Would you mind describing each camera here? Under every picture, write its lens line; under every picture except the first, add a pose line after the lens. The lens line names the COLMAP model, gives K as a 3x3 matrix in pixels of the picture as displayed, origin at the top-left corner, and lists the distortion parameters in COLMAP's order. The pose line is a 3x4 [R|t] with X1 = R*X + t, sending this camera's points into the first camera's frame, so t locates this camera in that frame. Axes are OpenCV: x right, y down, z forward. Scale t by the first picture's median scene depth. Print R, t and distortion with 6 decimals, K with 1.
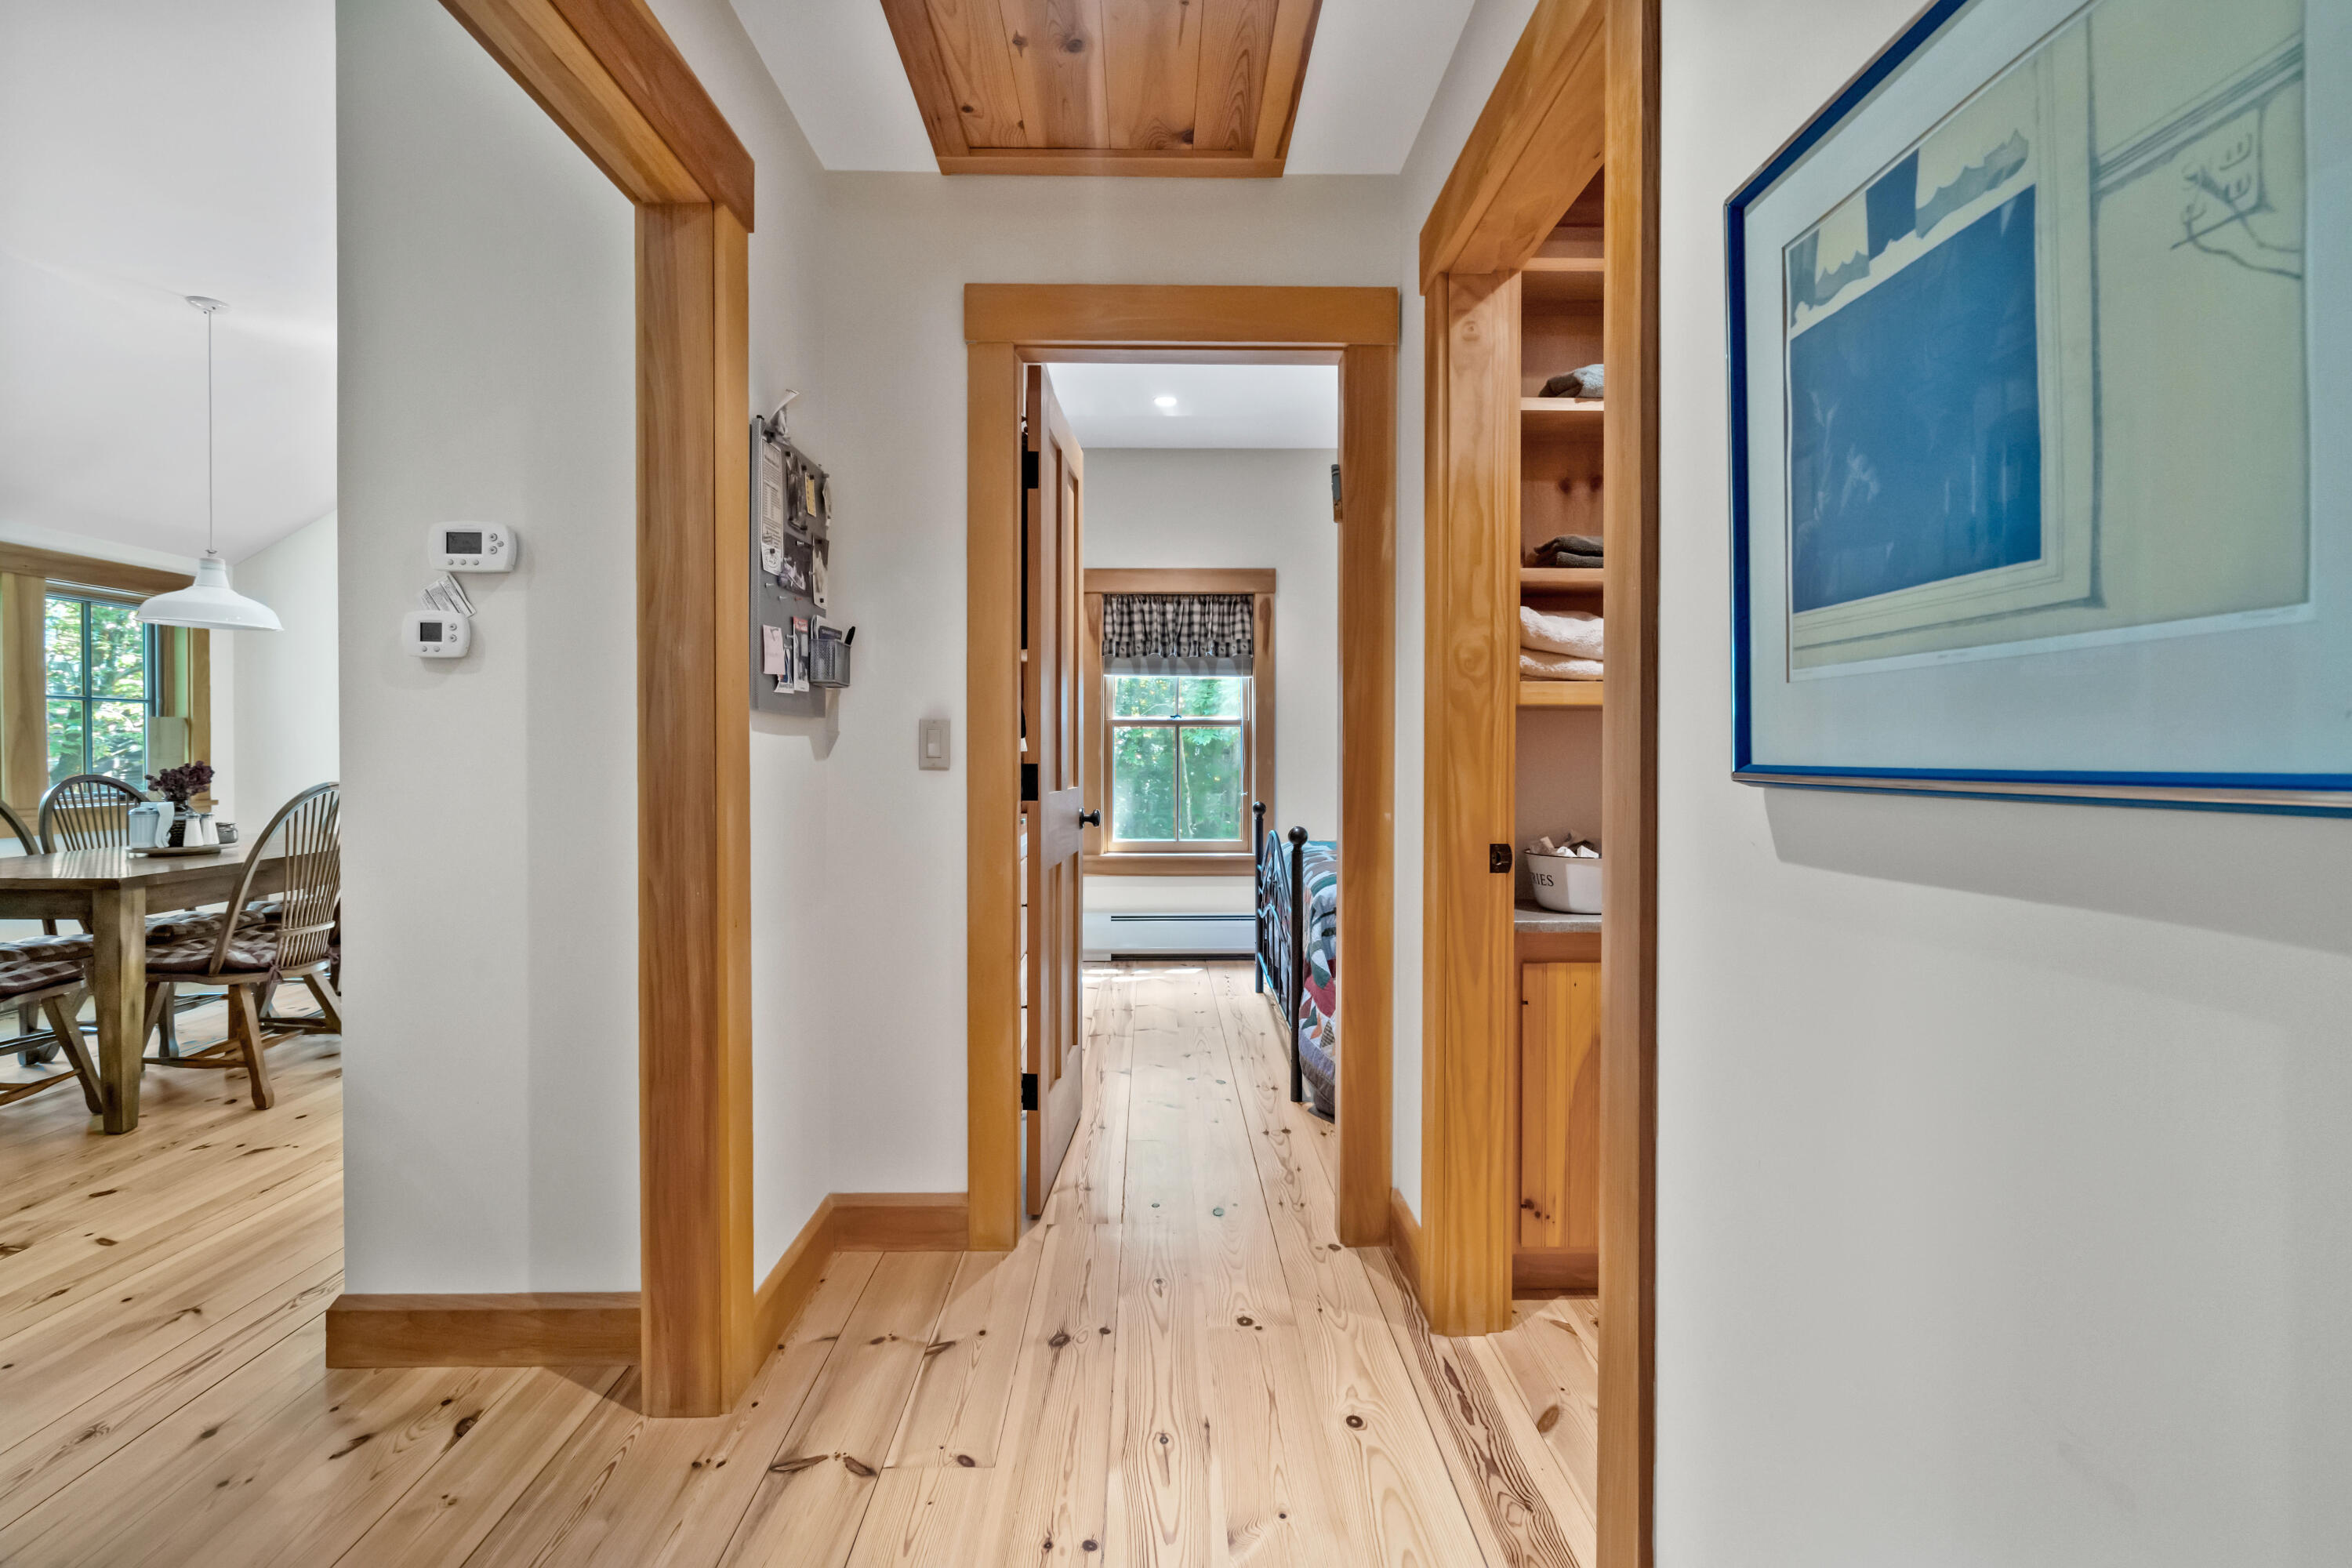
lens RADIAL K [[1045.8, 0, 1160.9], [0, 1045.8, 759.3], [0, 0, 1]] dist [-0.001737, -0.001015]
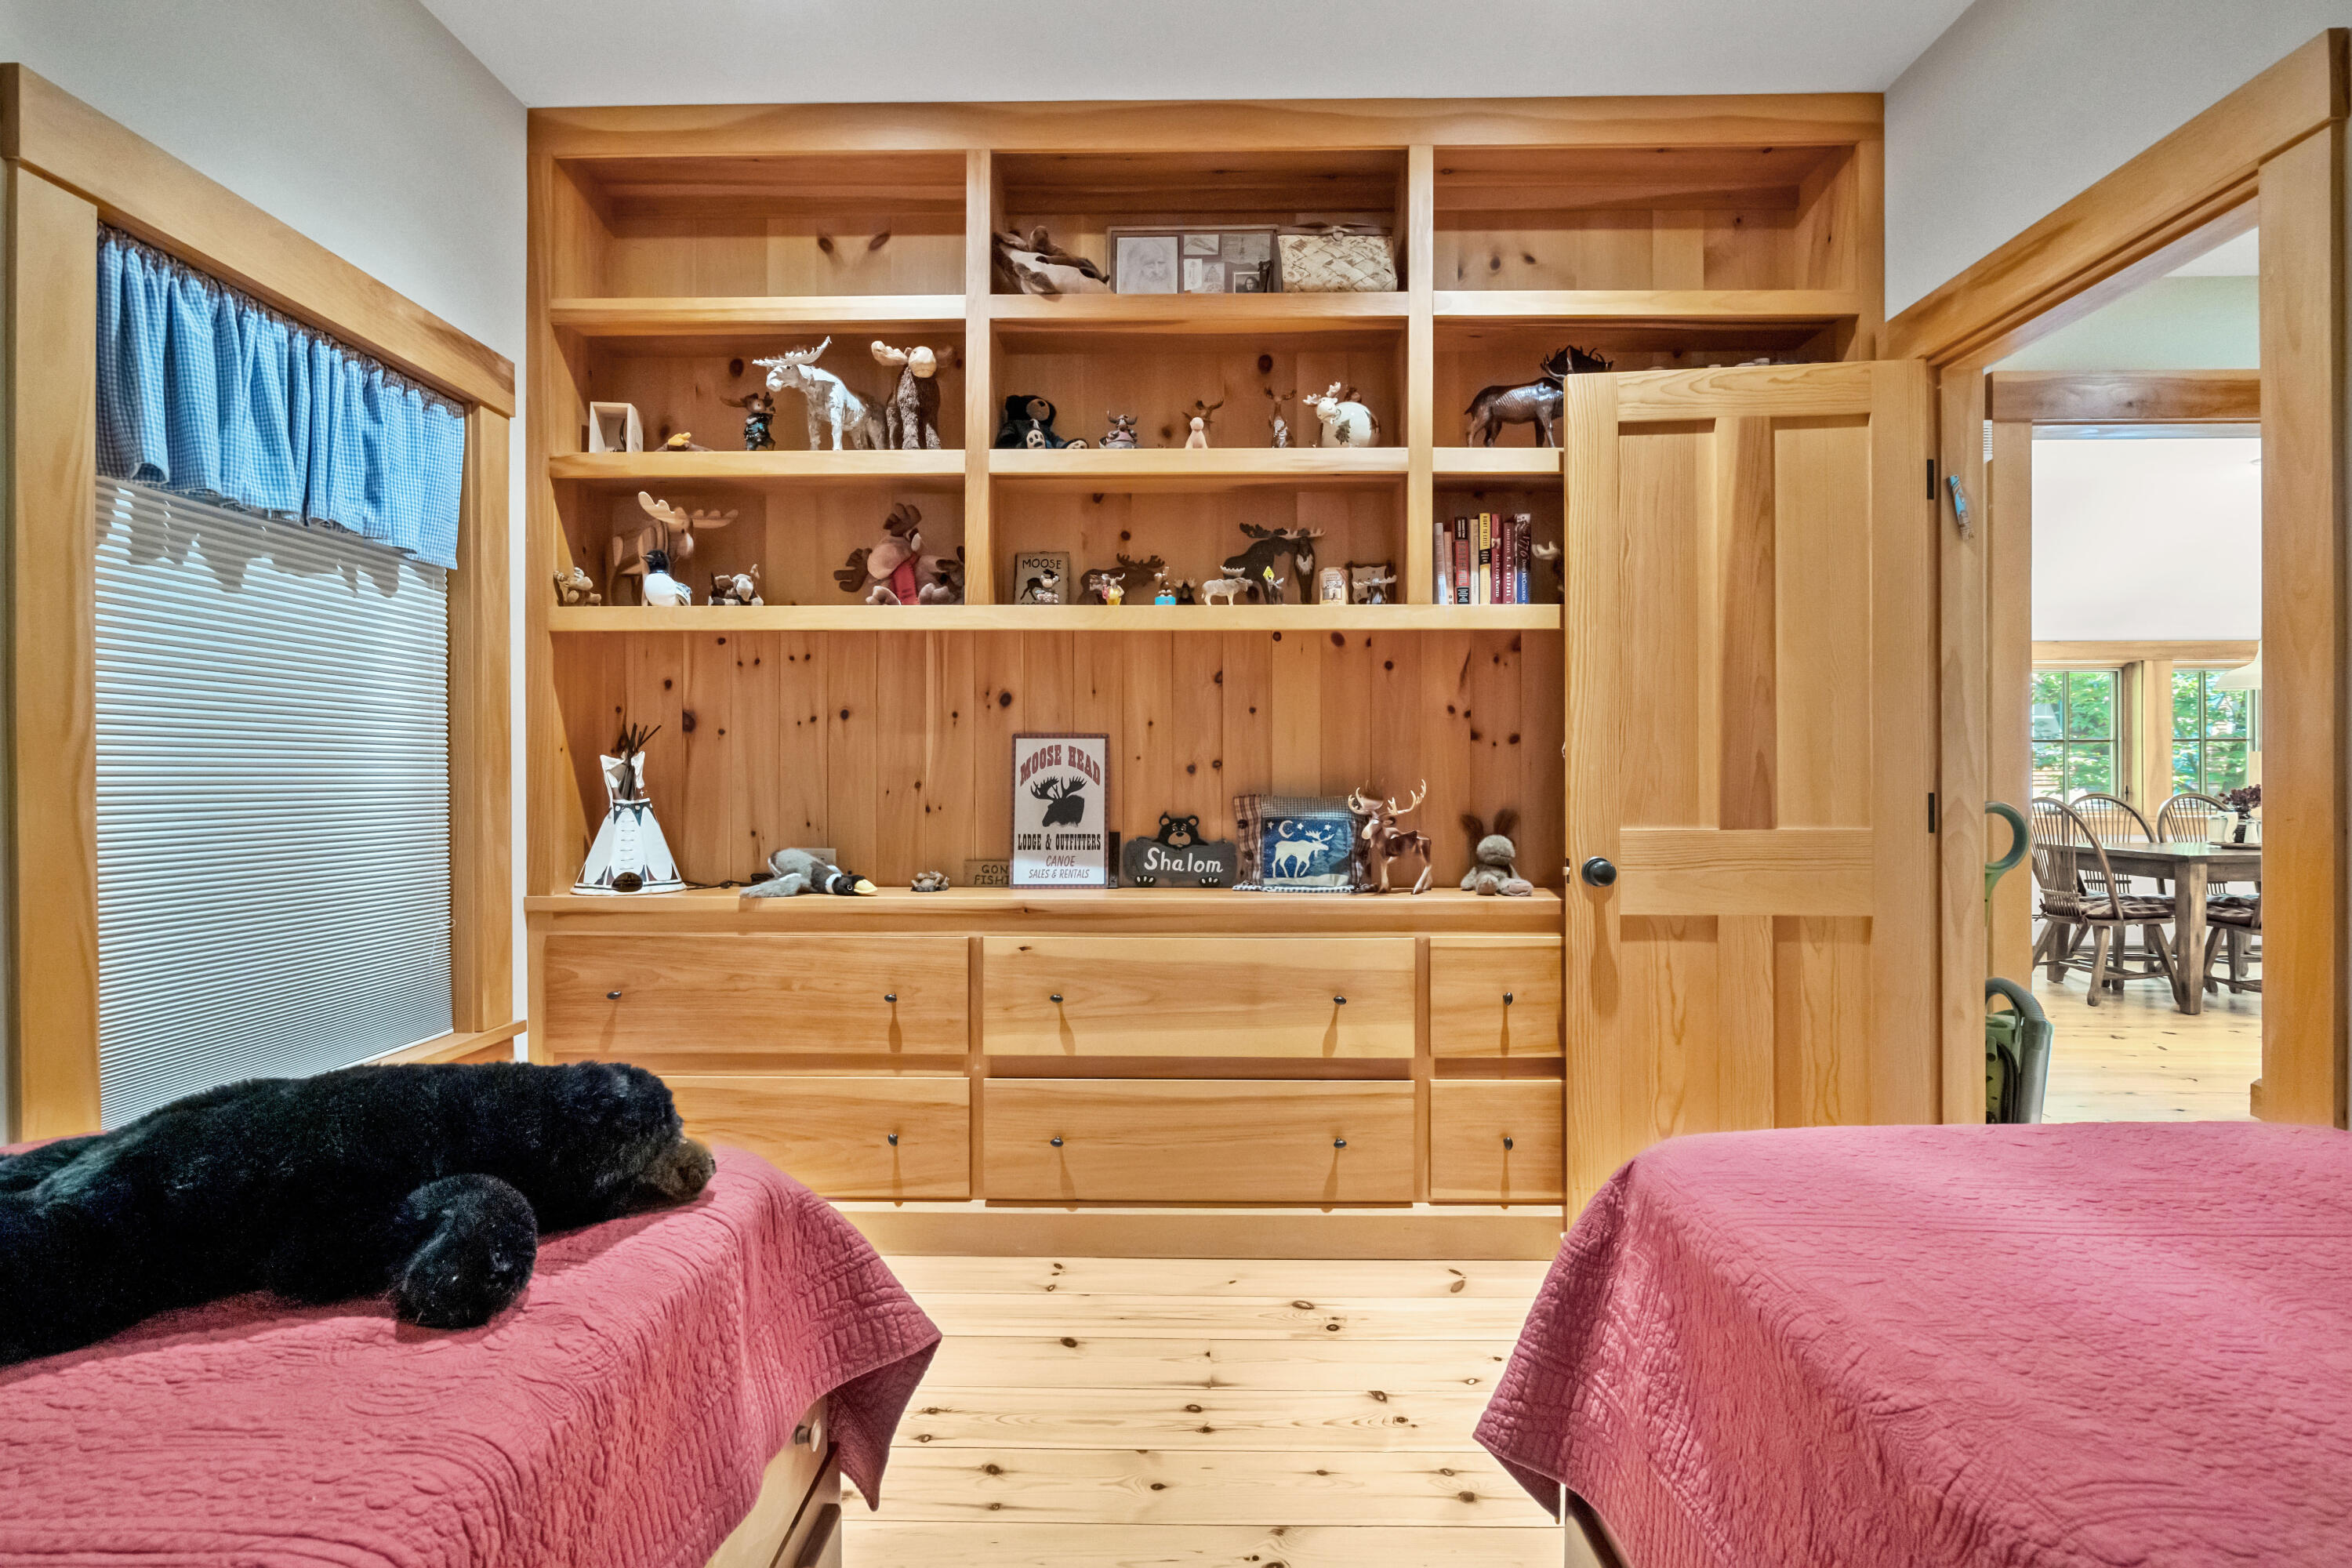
lens RADIAL K [[1045.8, 0, 1182.7], [0, 1045.8, 775.6], [0, 0, 1]] dist [-0.001737, -0.001015]
pose [[-0.044880, -0.003340, -0.998987, 0.800842], [-0.007224, 0.999969, -0.003019, 0.006544], [0.998966, 0.007081, -0.044903, -0.570033]]
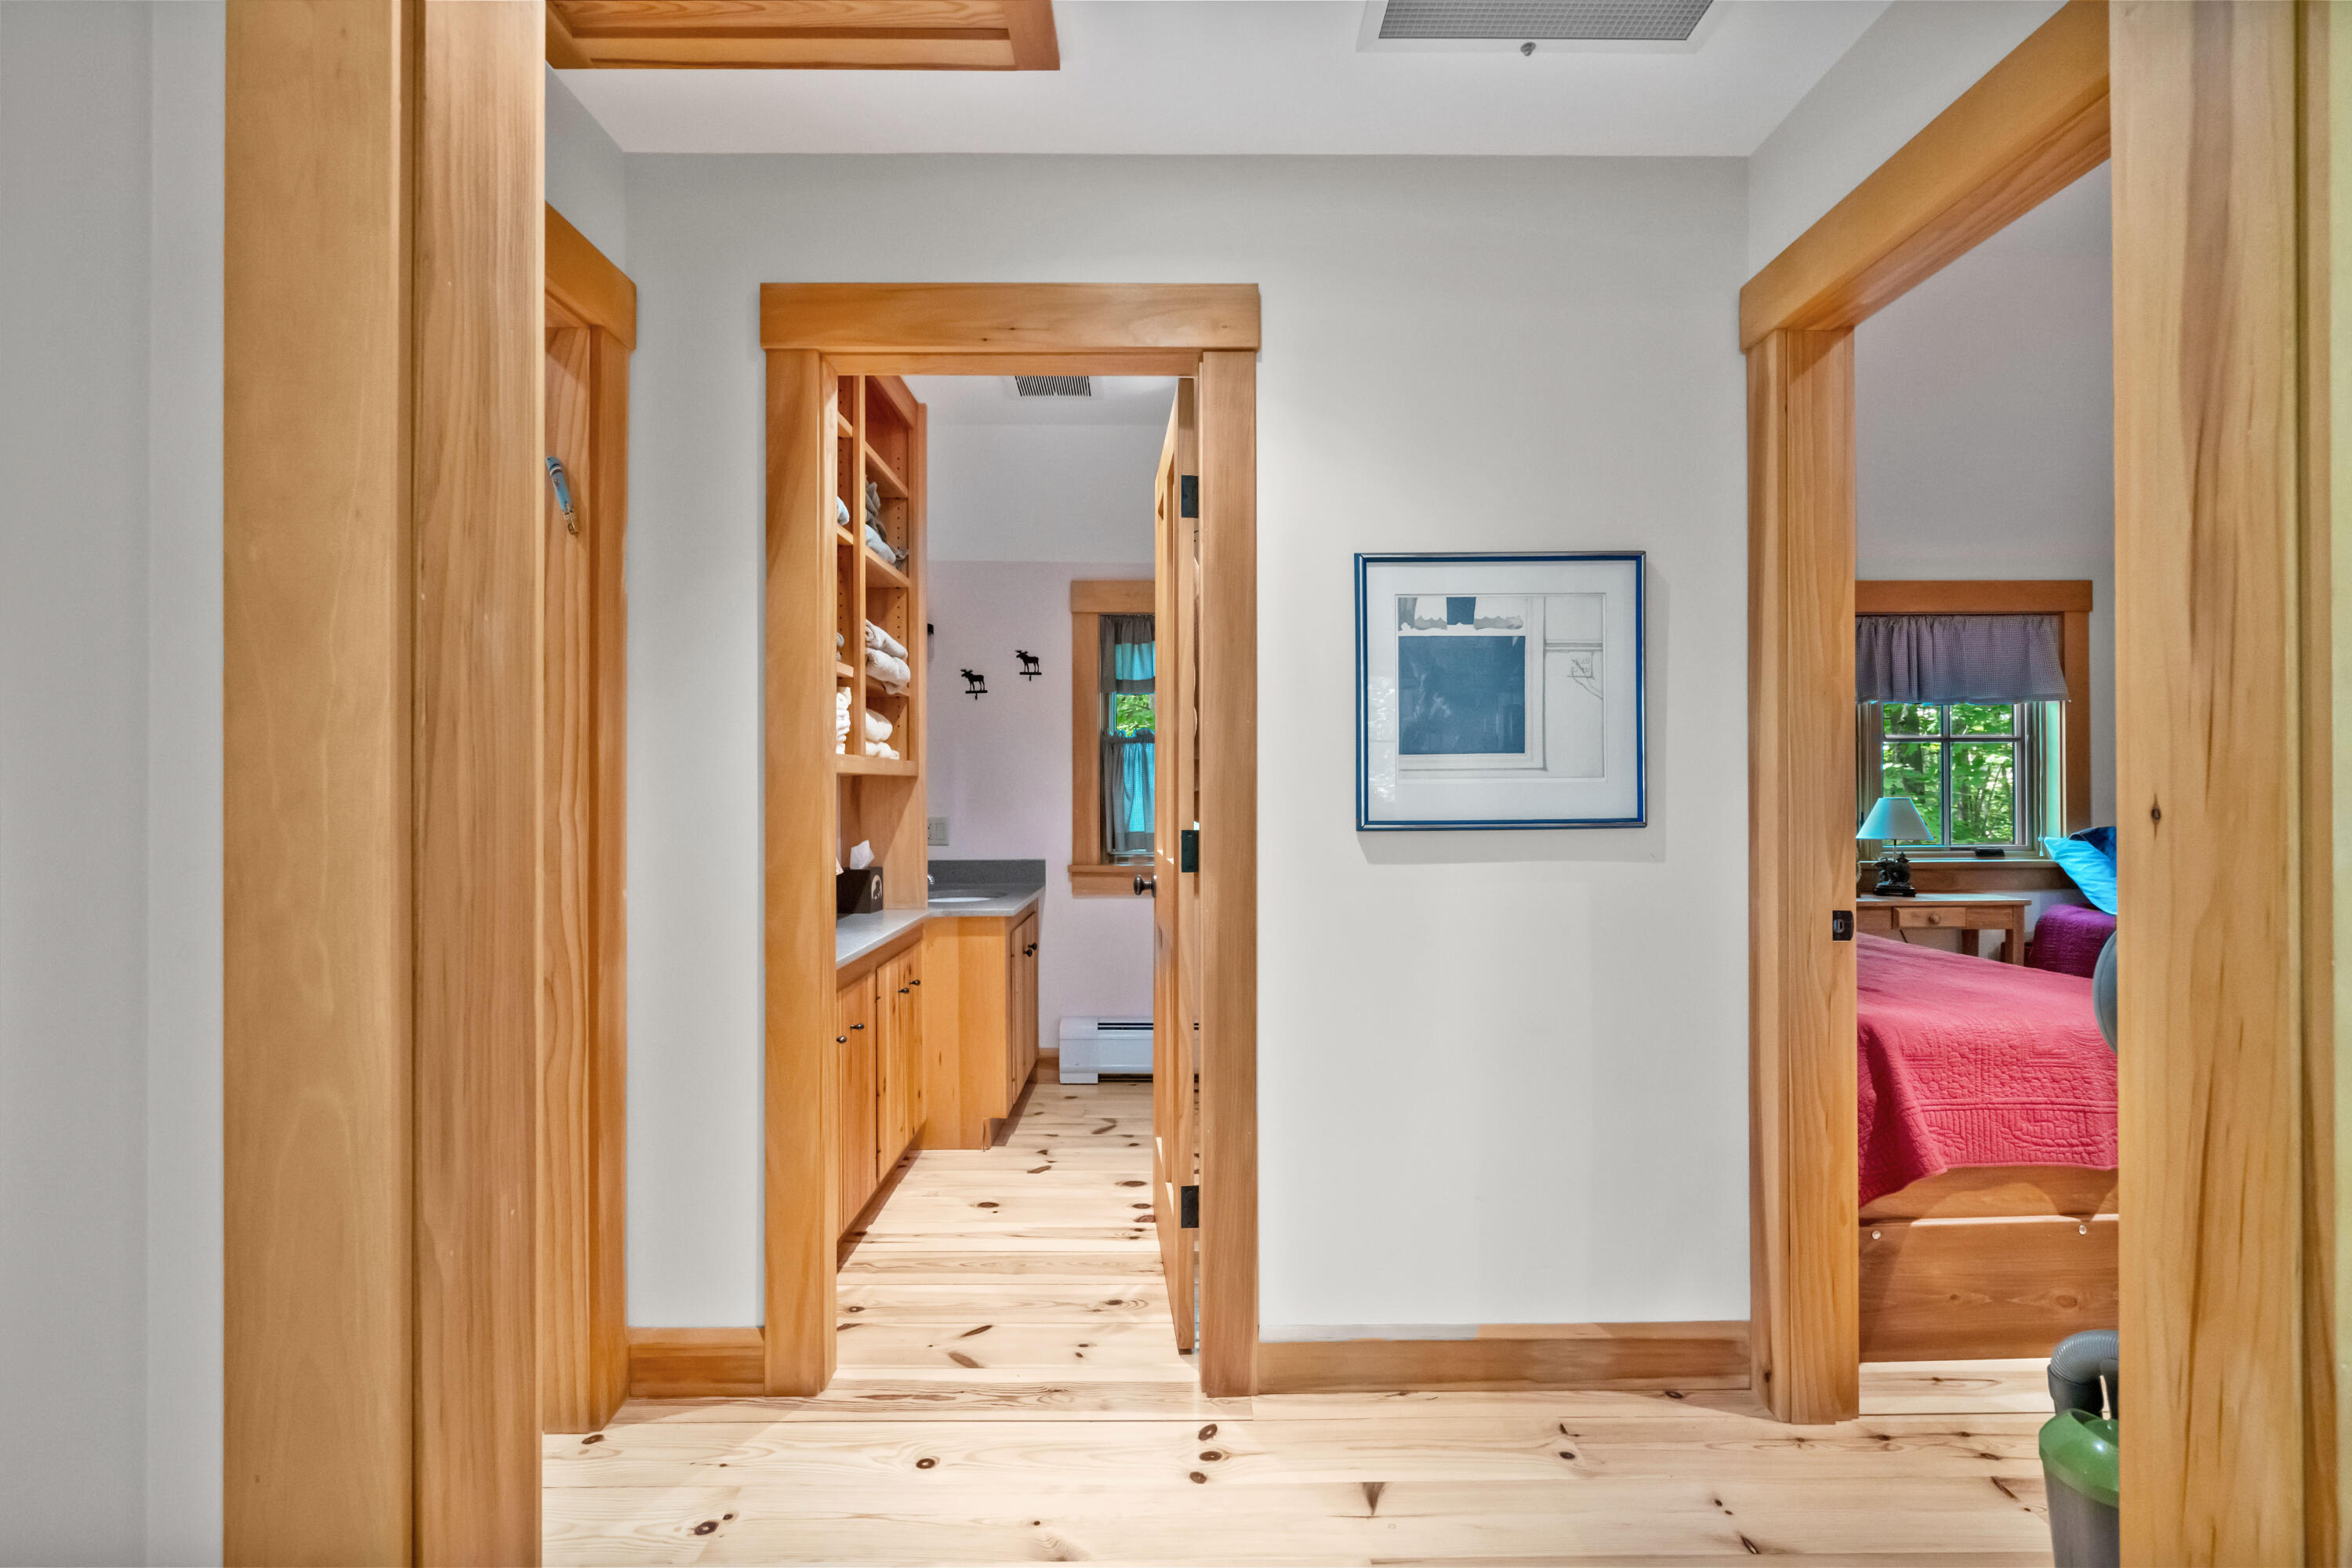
lens RADIAL K [[1045.8, 0, 1179.4], [0, 1045.8, 780.0], [0, 0, 1]] dist [-0.001737, -0.001015]
pose [[0.014748, 0.004849, 0.999879, -1.091372], [0.013045, 0.999902, -0.005042, -0.048918], [-0.999806, 0.013118, 0.014683, 0.923229]]
